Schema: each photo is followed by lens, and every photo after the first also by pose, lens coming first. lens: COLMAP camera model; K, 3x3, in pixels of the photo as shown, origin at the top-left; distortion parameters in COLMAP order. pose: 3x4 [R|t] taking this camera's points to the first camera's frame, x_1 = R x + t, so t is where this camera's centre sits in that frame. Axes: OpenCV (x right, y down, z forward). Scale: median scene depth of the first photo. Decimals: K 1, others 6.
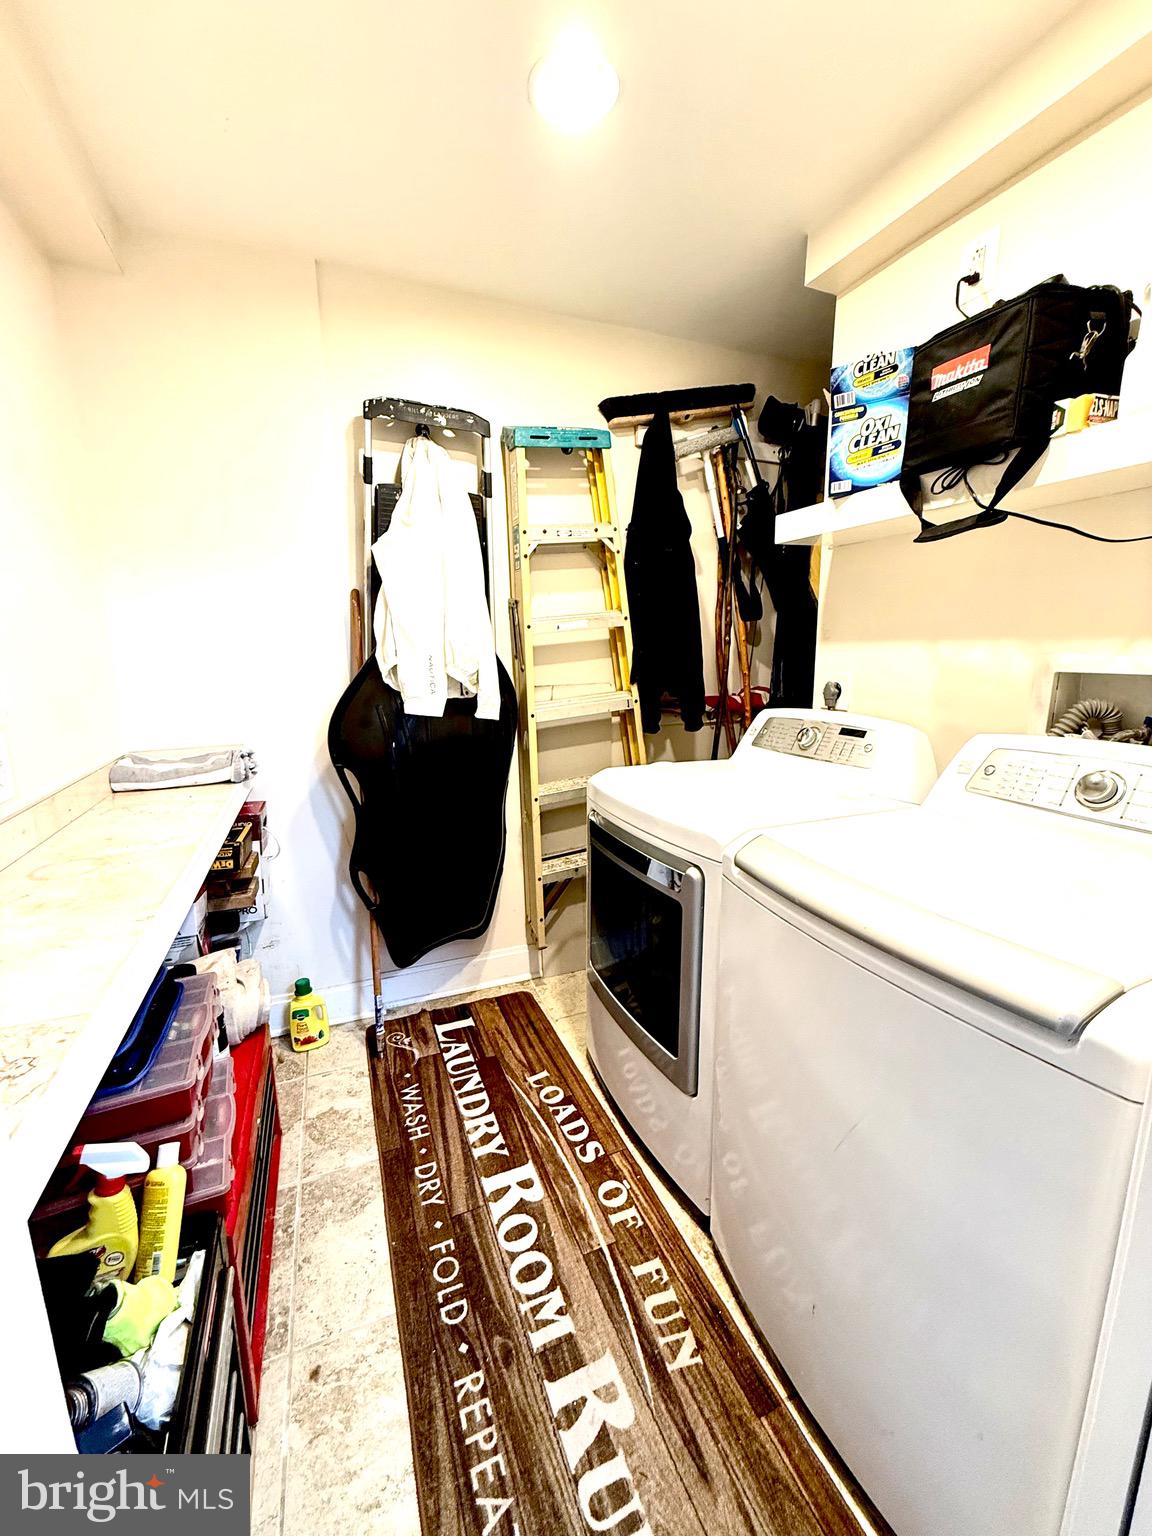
lens RADIAL K [[612.2, 0, 575.4], [0, 612.2, 763.1], [0, 0, 1]] dist [-0.000174, -0.000215]
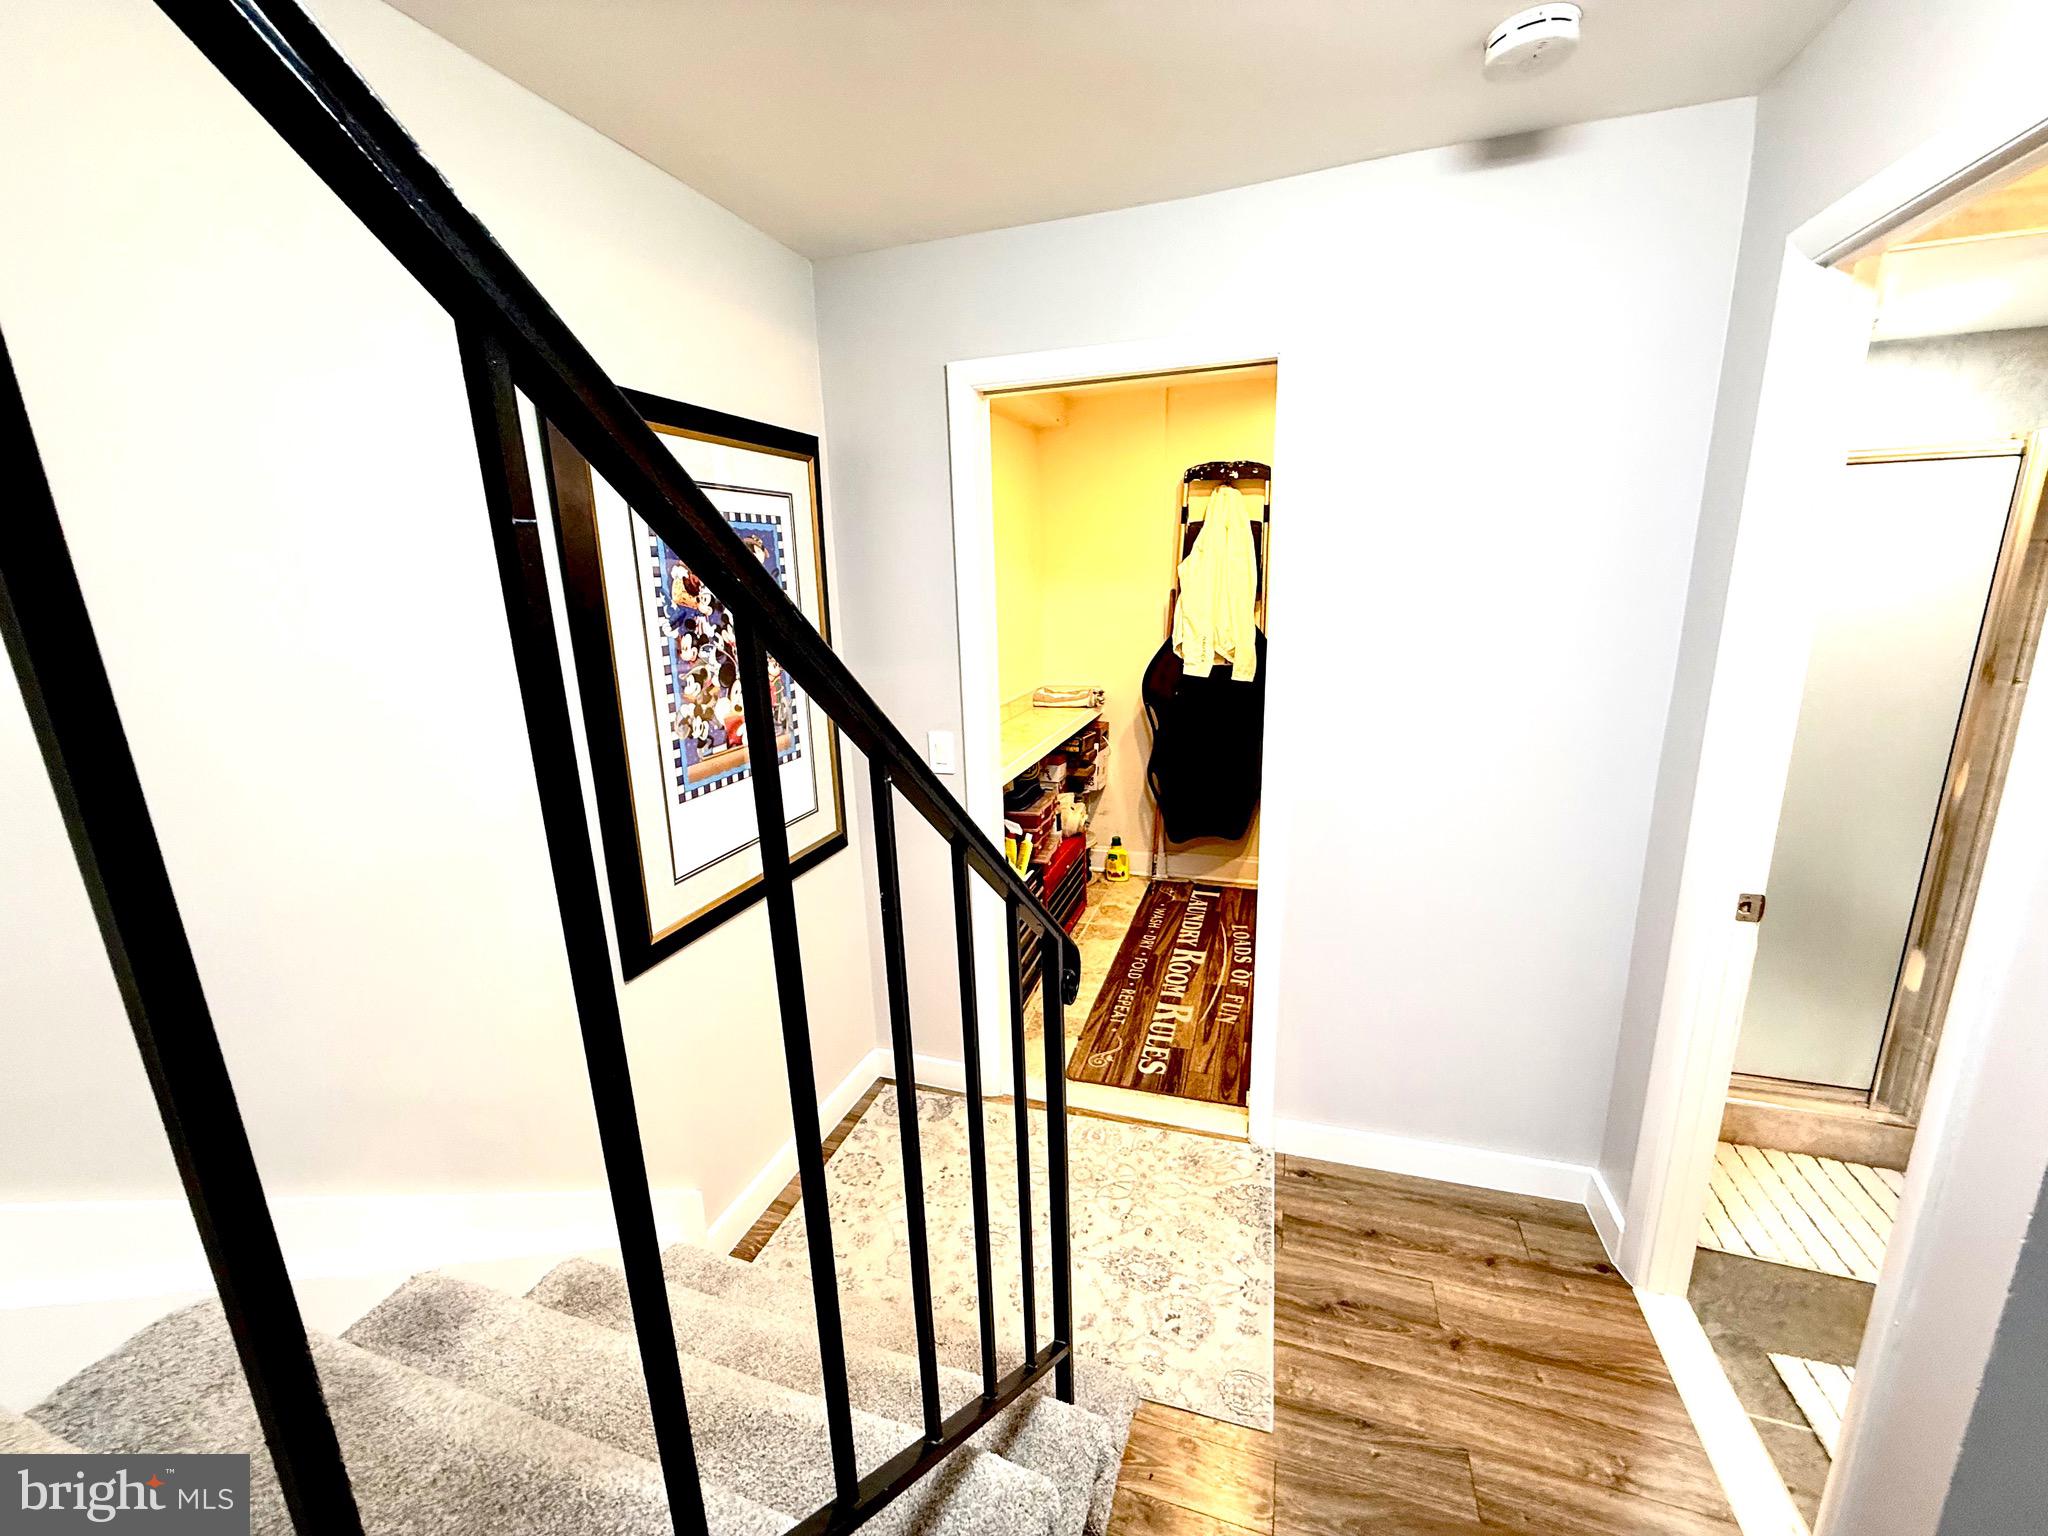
lens RADIAL K [[816.3, 0, 1018.3], [0, 816.3, 766.4], [0, 0, 1]] dist [-0.000174, -0.000215]
pose [[0.758648, 0.134936, -0.637374, 0.766064], [-0.101608, 0.990851, 0.088829, 0.012061], [0.643528, -0.002627, 0.765418, -0.878466]]
